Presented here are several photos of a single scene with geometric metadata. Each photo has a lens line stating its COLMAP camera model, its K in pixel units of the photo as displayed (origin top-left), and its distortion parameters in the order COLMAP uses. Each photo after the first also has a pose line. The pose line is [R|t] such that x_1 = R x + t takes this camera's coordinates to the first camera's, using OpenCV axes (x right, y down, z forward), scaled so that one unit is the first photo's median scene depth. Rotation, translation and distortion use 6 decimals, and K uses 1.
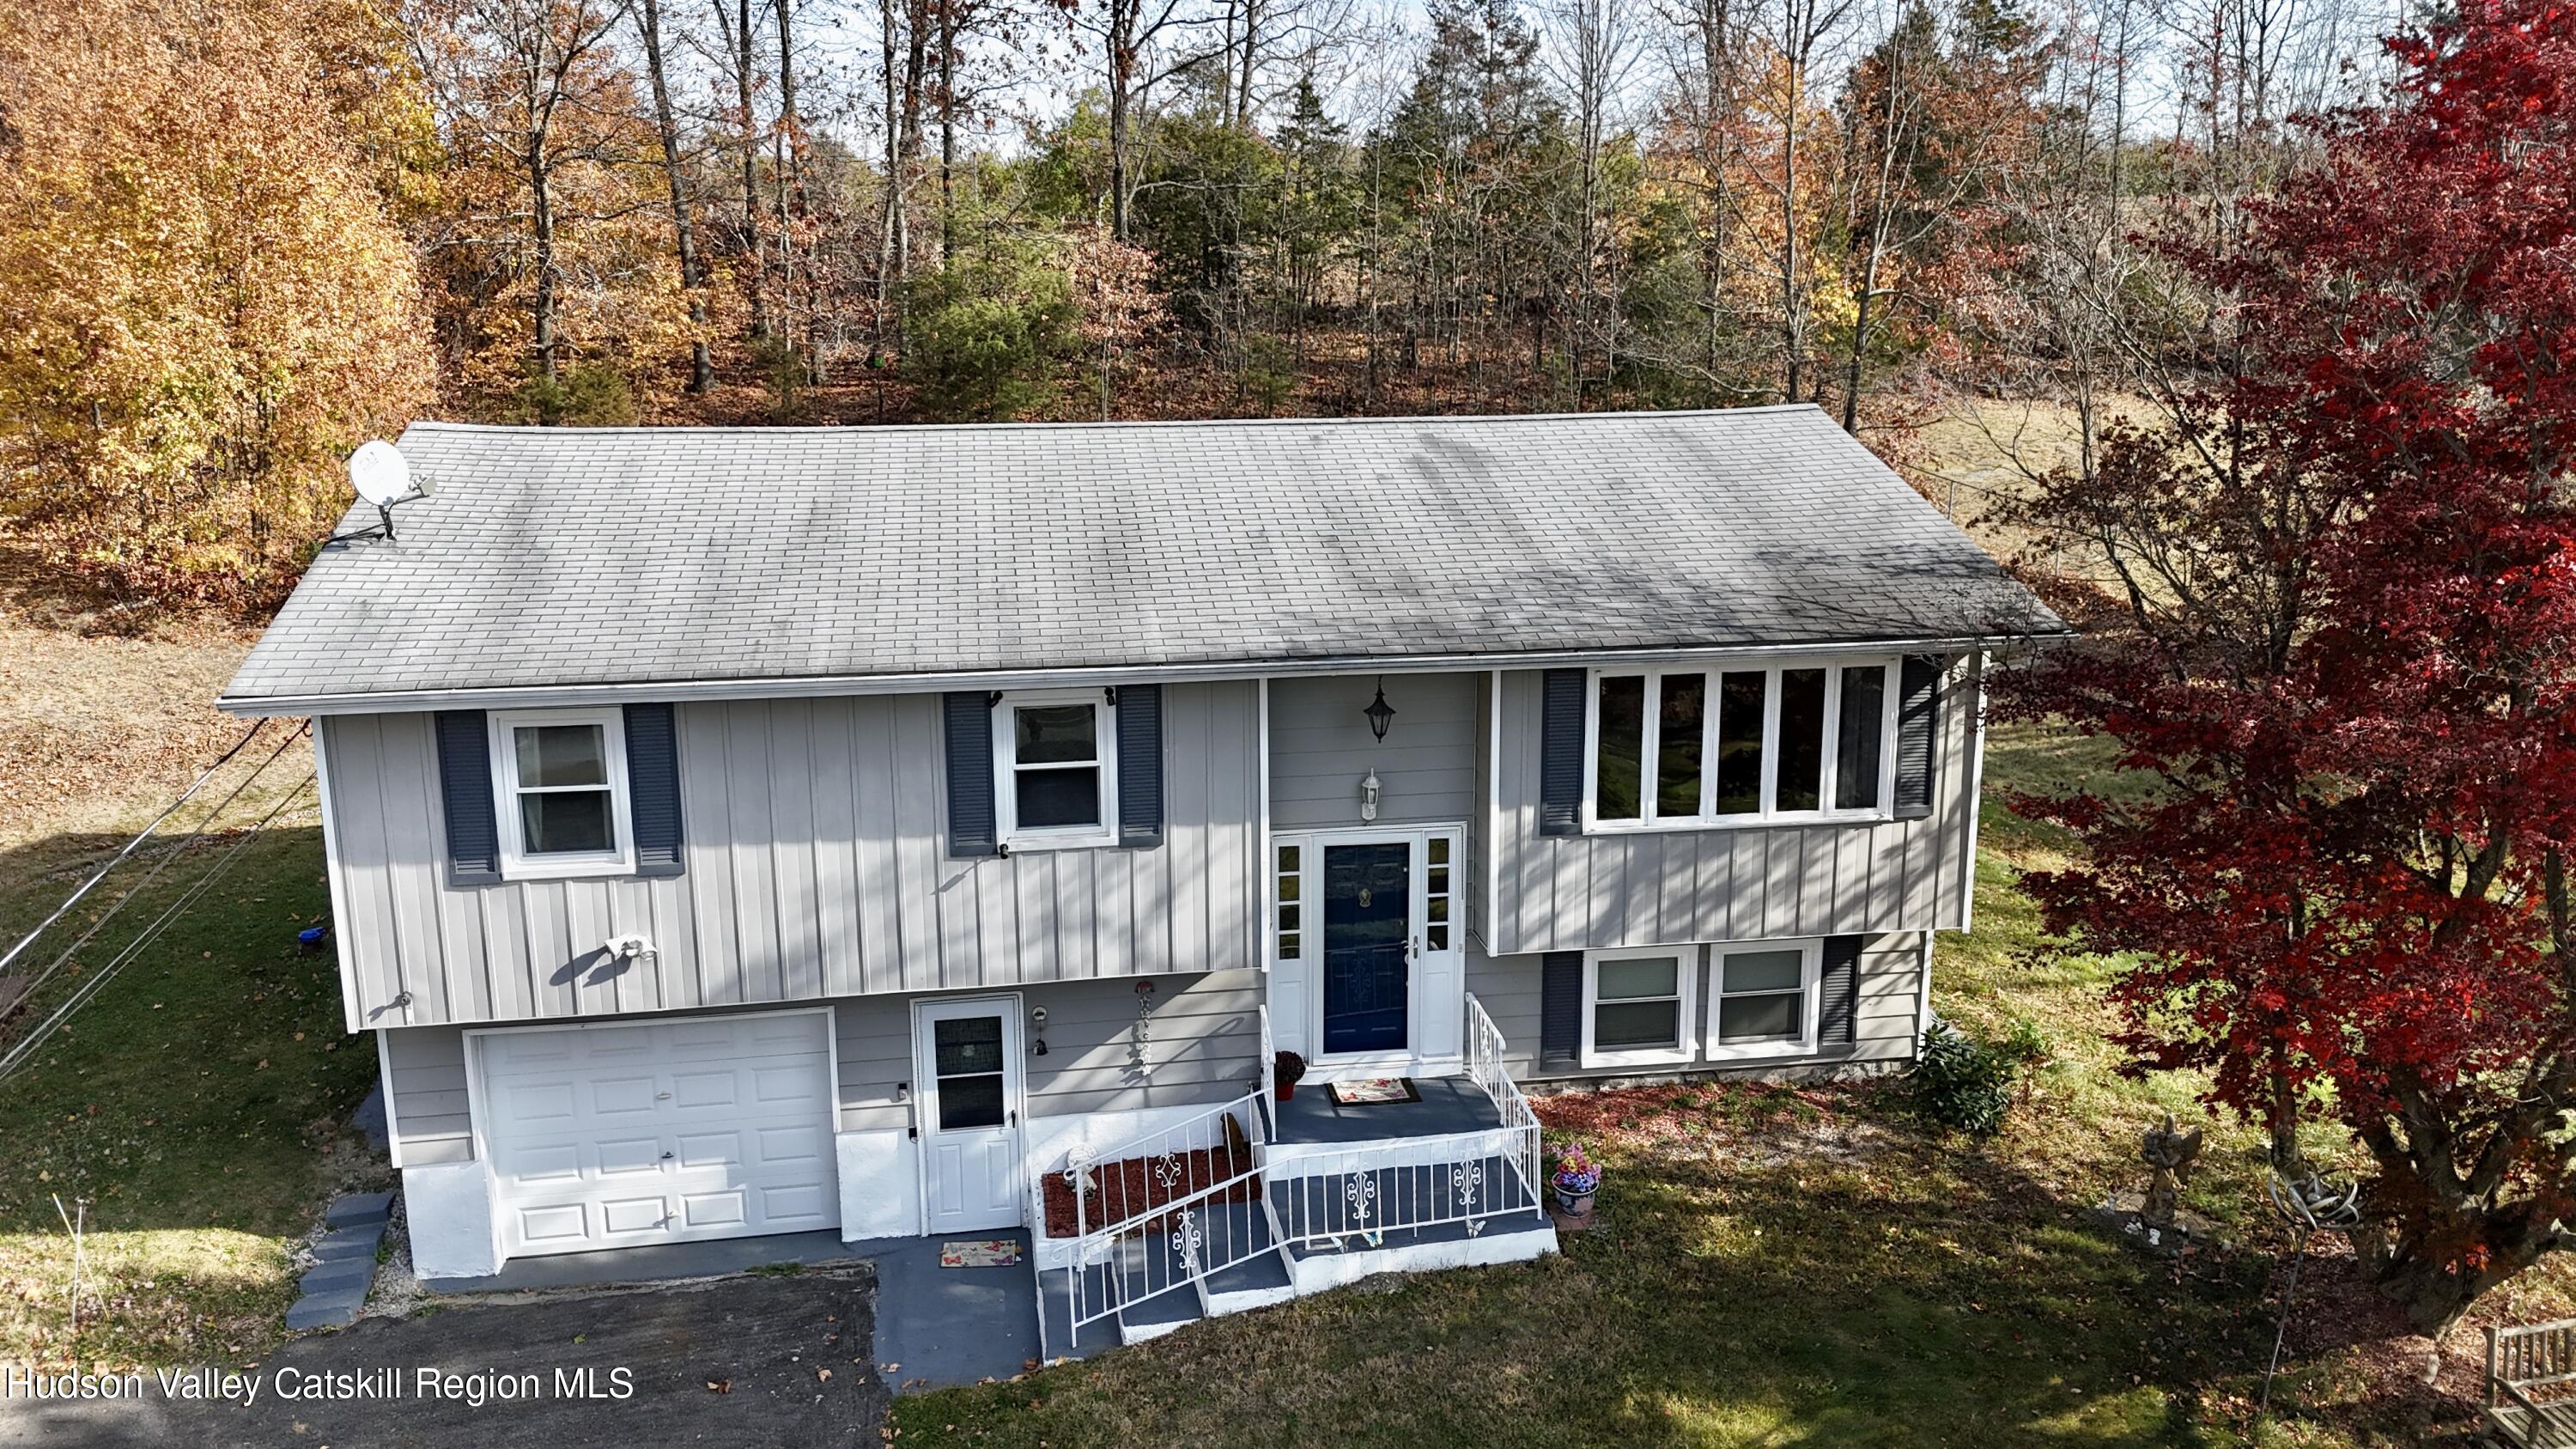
lens RADIAL K [[1889.3, 0, 1288.0], [0, 1889.3, 724.5], [0, 0, 1]] dist [0.067958, -0.130132]
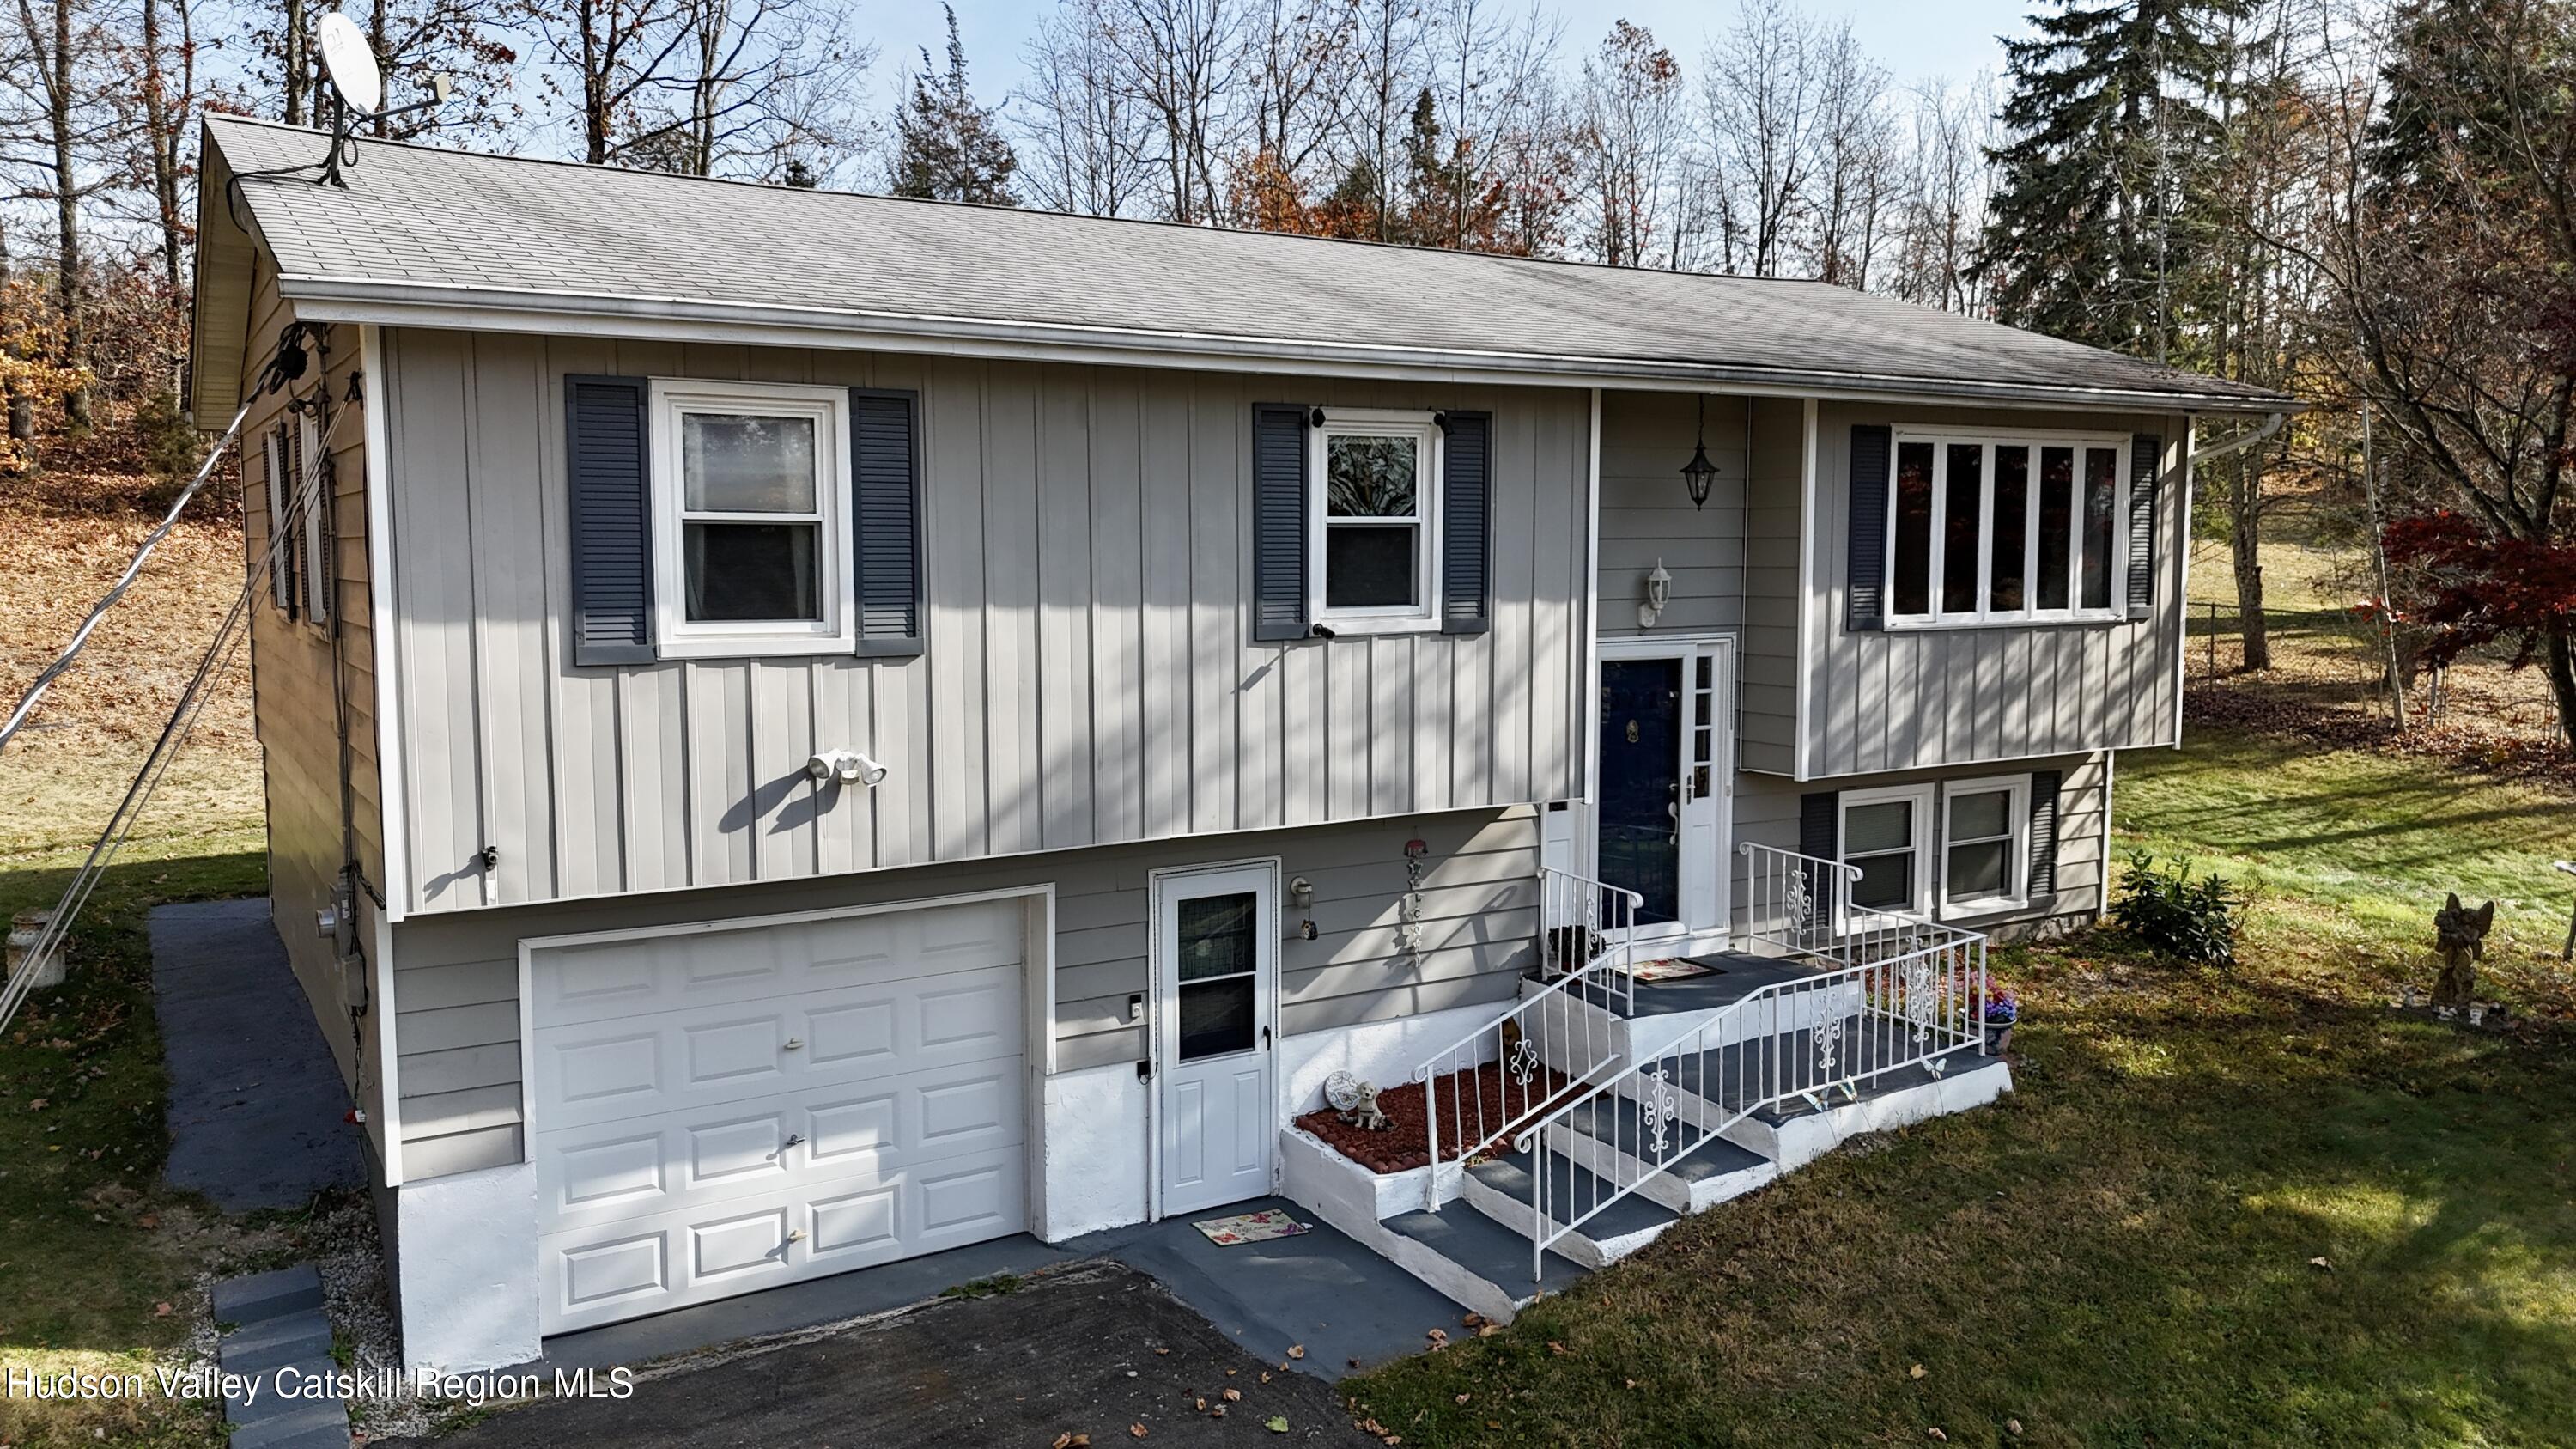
lens RADIAL K [[1889.3, 0, 1288.0], [0, 1889.3, 724.5], [0, 0, 1]] dist [0.067958, -0.130132]
pose [[0.925198, -0.033873, 0.377970, -0.415302], [0.081999, 0.990323, -0.111966, 0.173262], [-0.370520, 0.134584, 0.919022, 0.315877]]
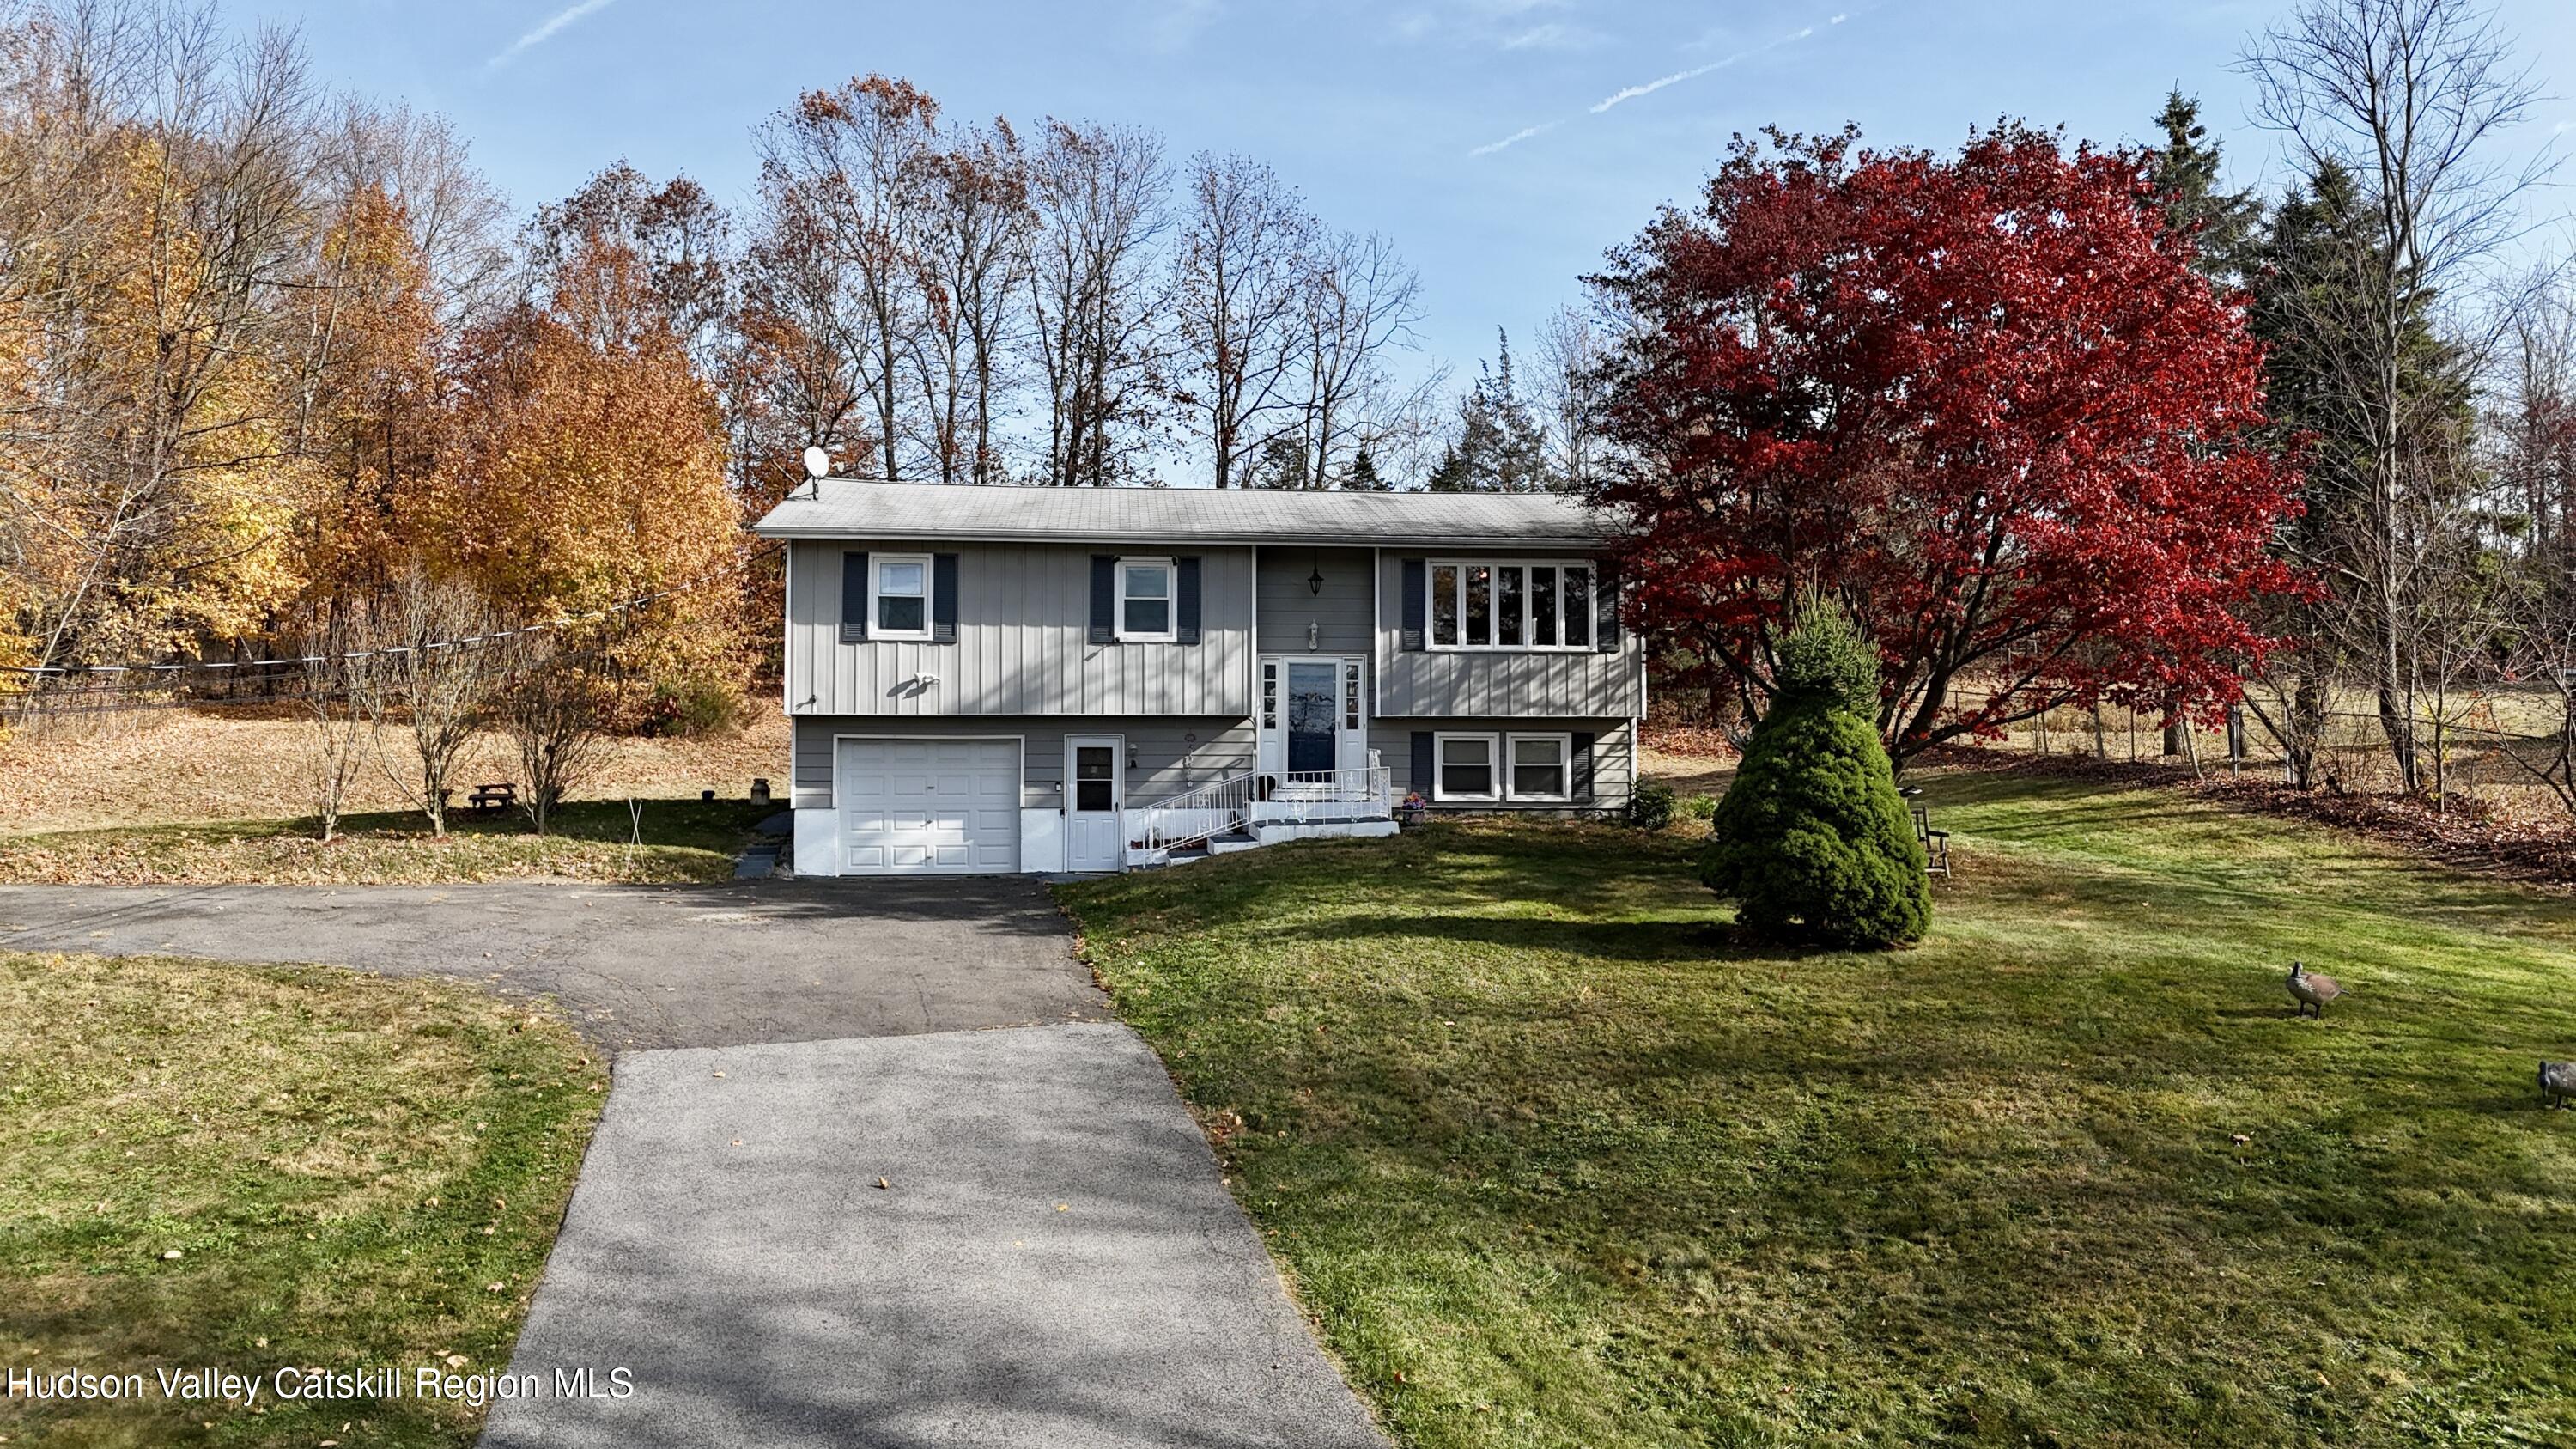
lens RADIAL K [[1889.3, 0, 1288.0], [0, 1889.3, 724.5], [0, 0, 1]] dist [0.067958, -0.130132]
pose [[0.997906, 0.003384, -0.064596, 0.140437], [-0.019689, 0.967134, -0.253505, 0.600337], [0.061615, 0.254246, 0.965175, -0.784841]]
